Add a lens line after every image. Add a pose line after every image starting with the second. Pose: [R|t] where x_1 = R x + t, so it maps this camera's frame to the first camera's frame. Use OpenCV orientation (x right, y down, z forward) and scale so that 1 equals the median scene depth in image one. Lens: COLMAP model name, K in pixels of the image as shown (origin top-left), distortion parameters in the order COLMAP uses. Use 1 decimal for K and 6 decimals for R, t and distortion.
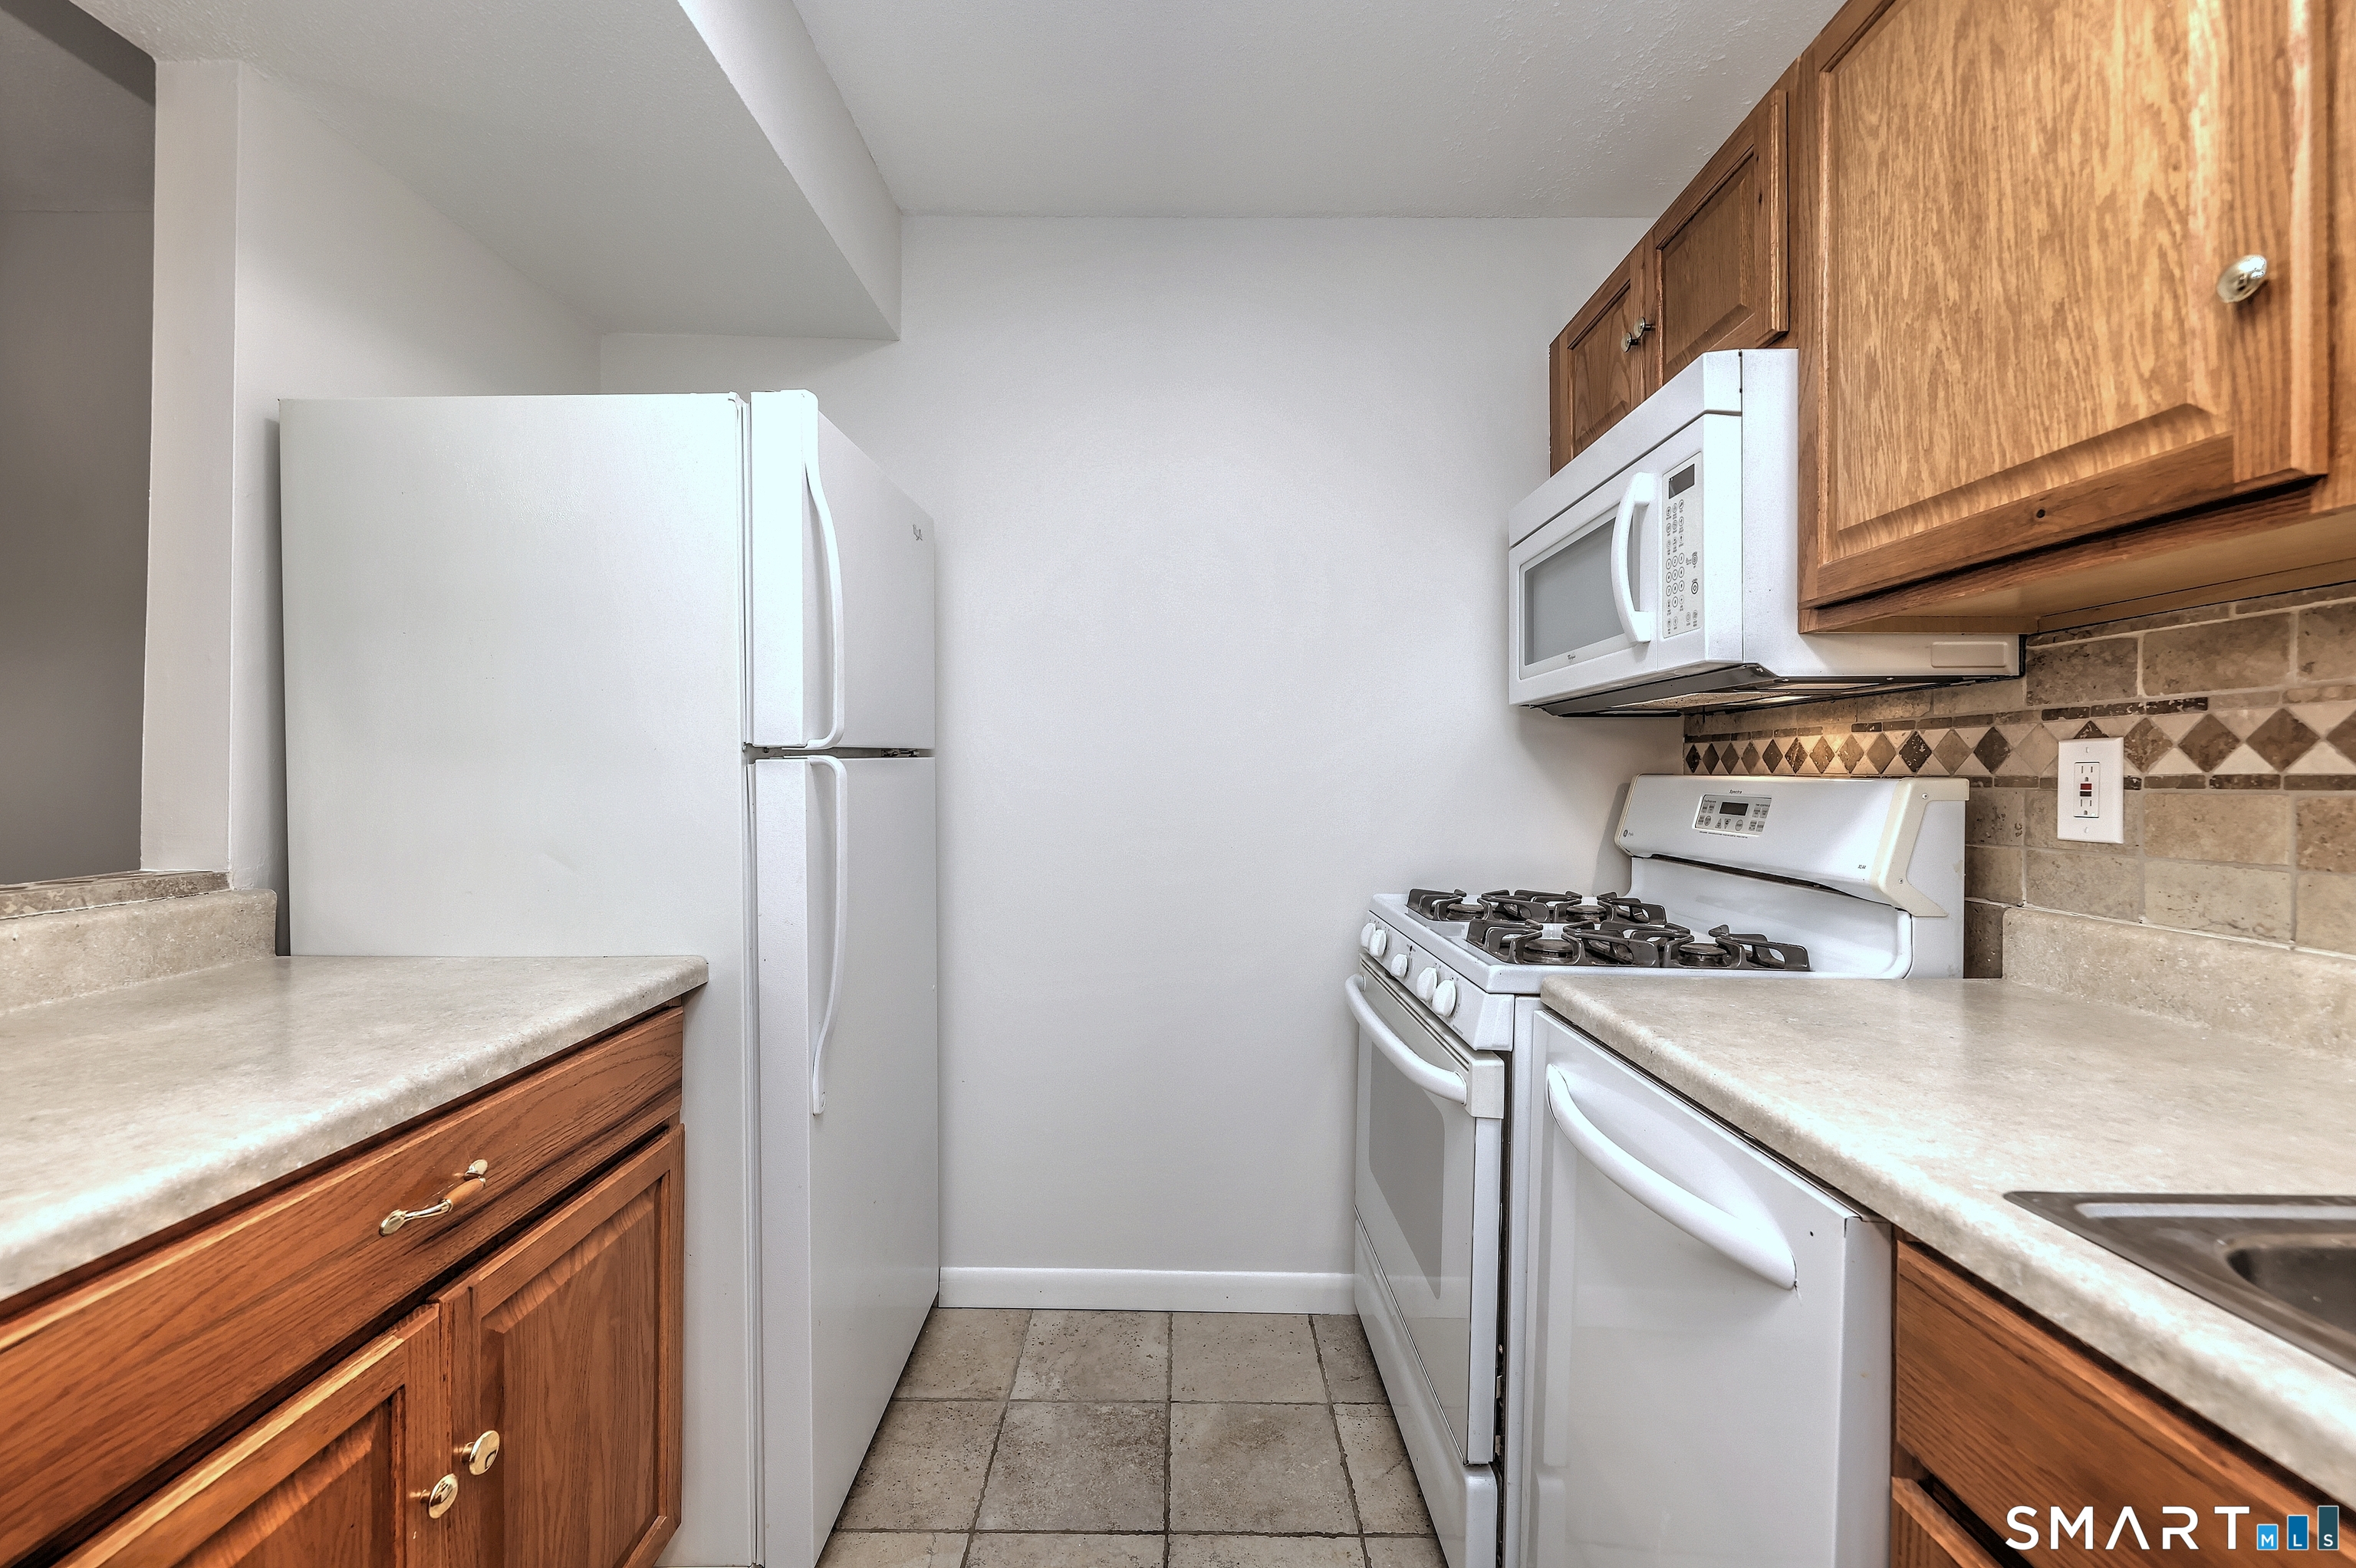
lens RADIAL K [[966.8, 0, 1163.3], [0, 966.8, 780.3], [0, 0, 1]] dist [-0.001598, -0.000907]
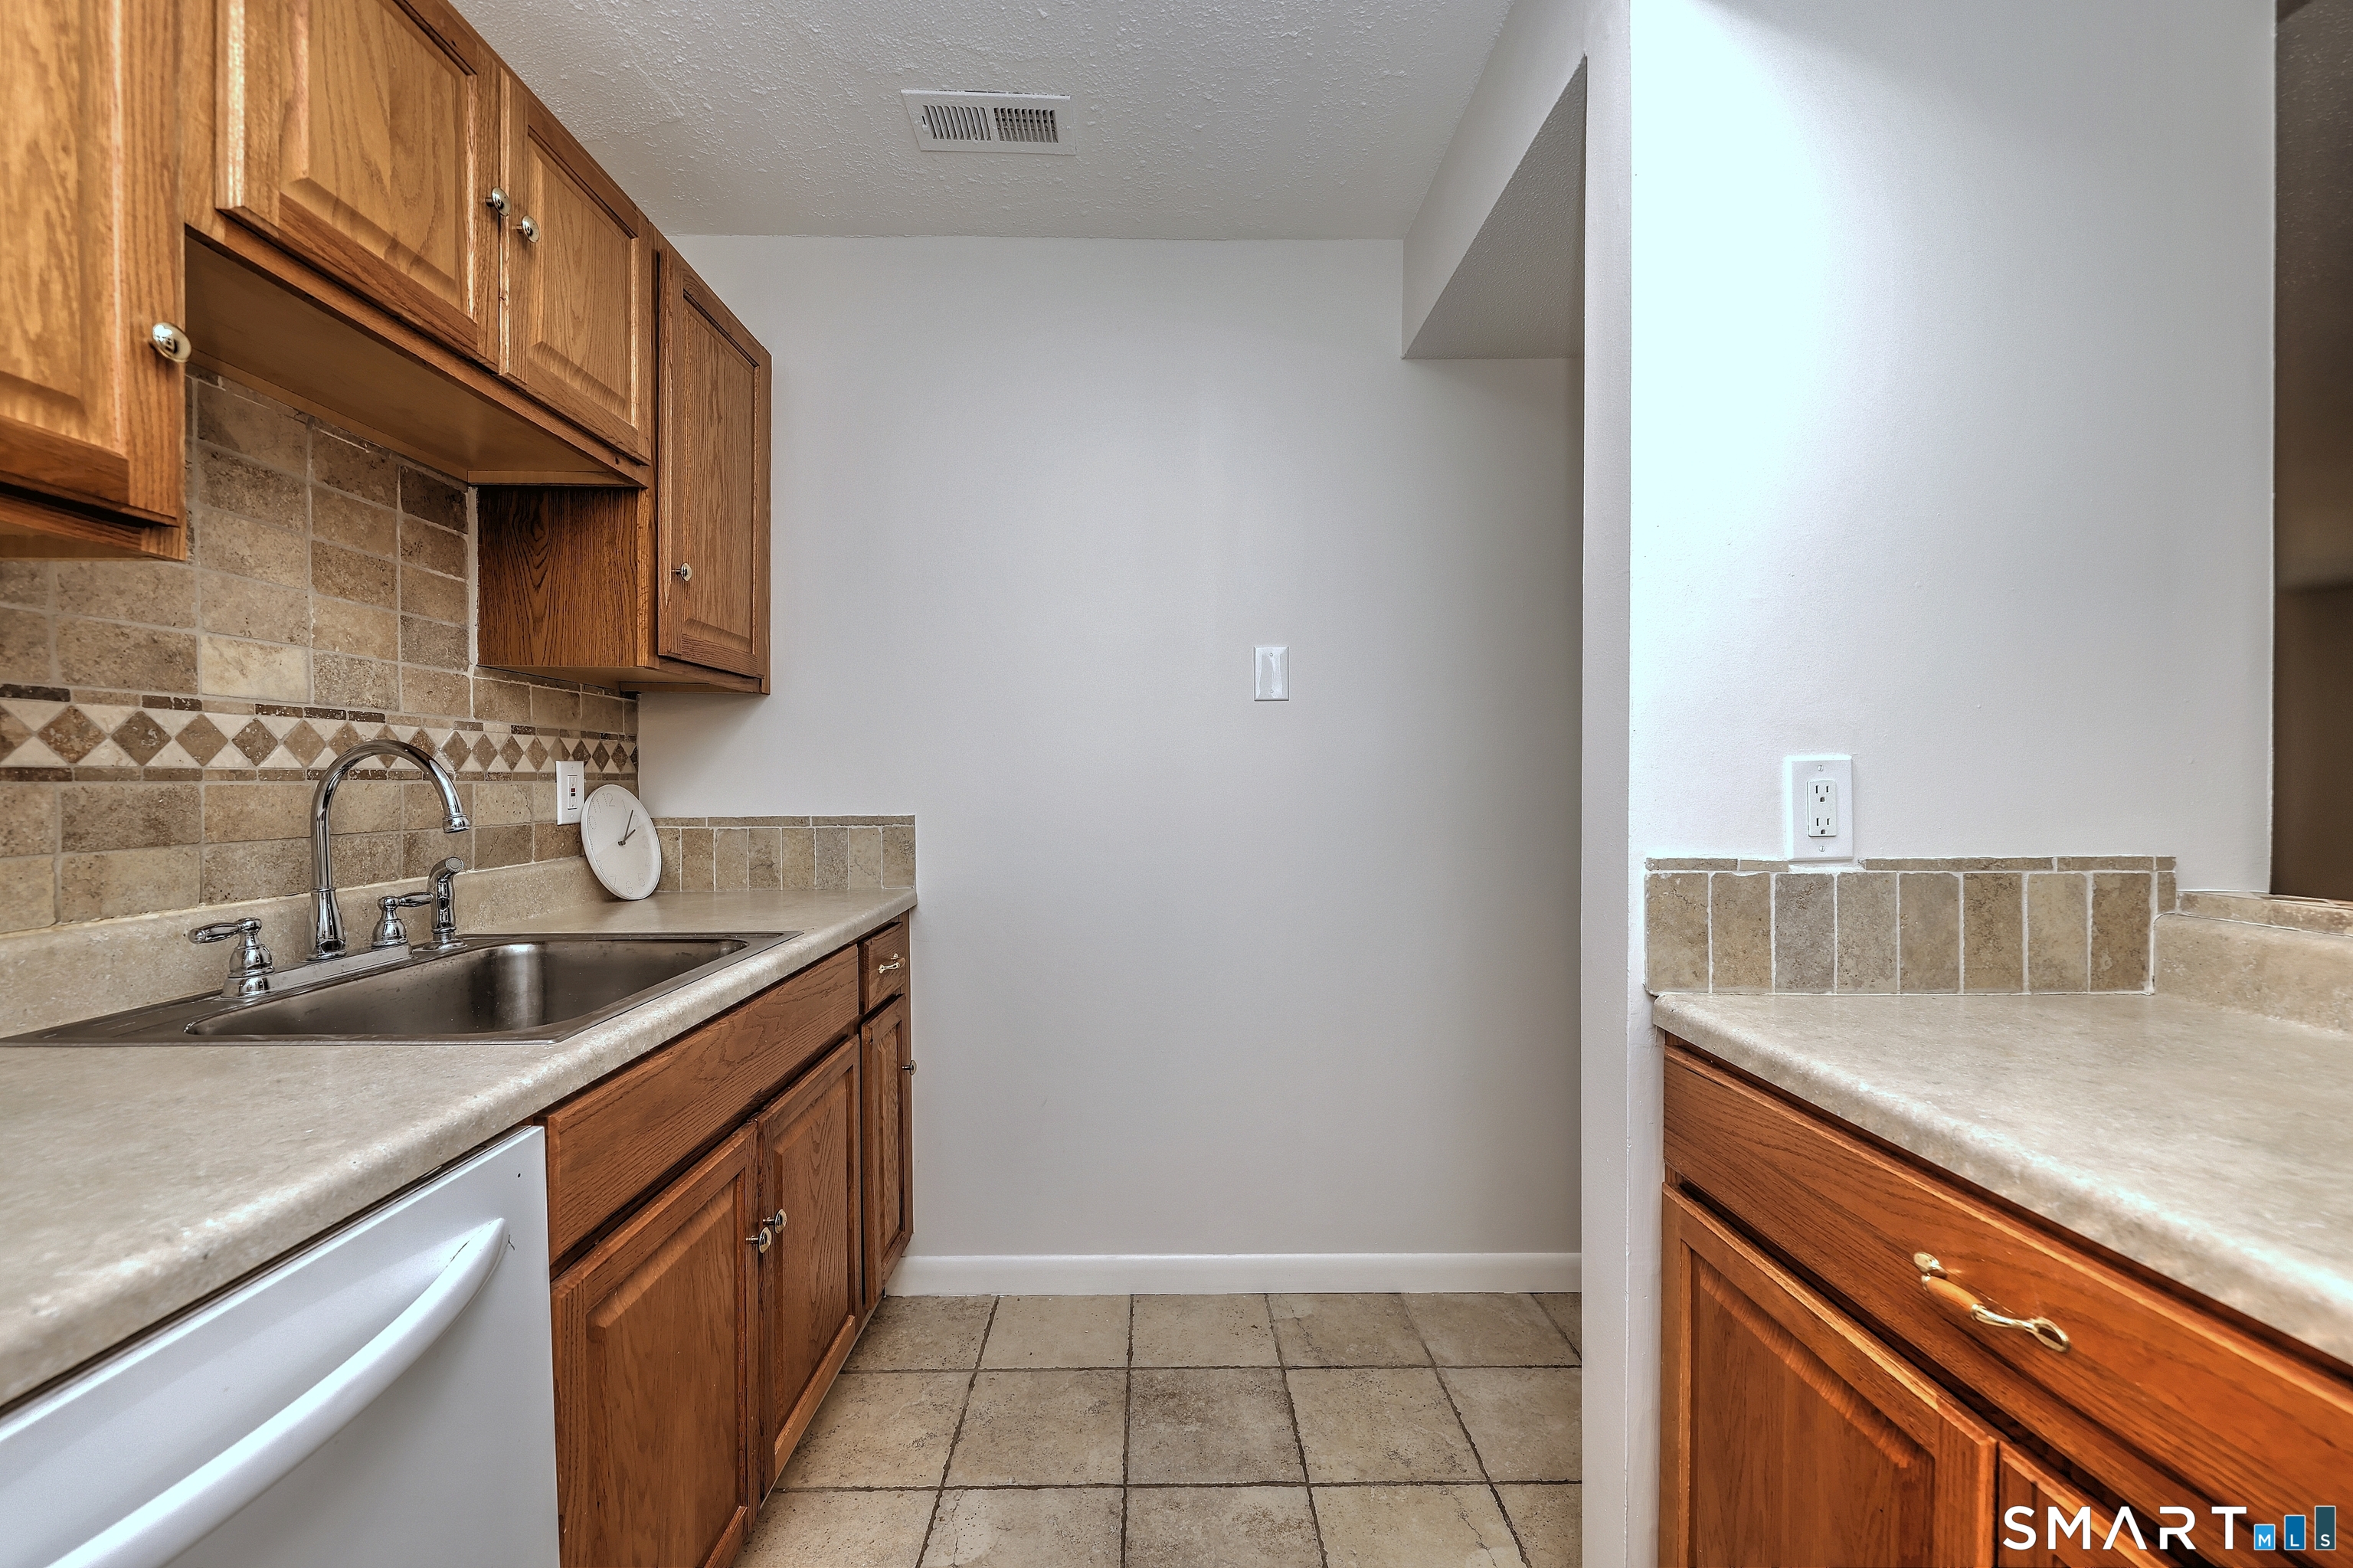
lens RADIAL K [[965.7, 0, 1161.9], [0, 965.7, 780.3], [0, 0, 1]] dist [-0.001598, -0.000907]
pose [[-0.999641, -0.005410, -0.026247, -0.048157], [-0.005559, 0.999969, 0.005621, -0.003608], [0.026216, 0.005765, -0.999640, 2.061509]]
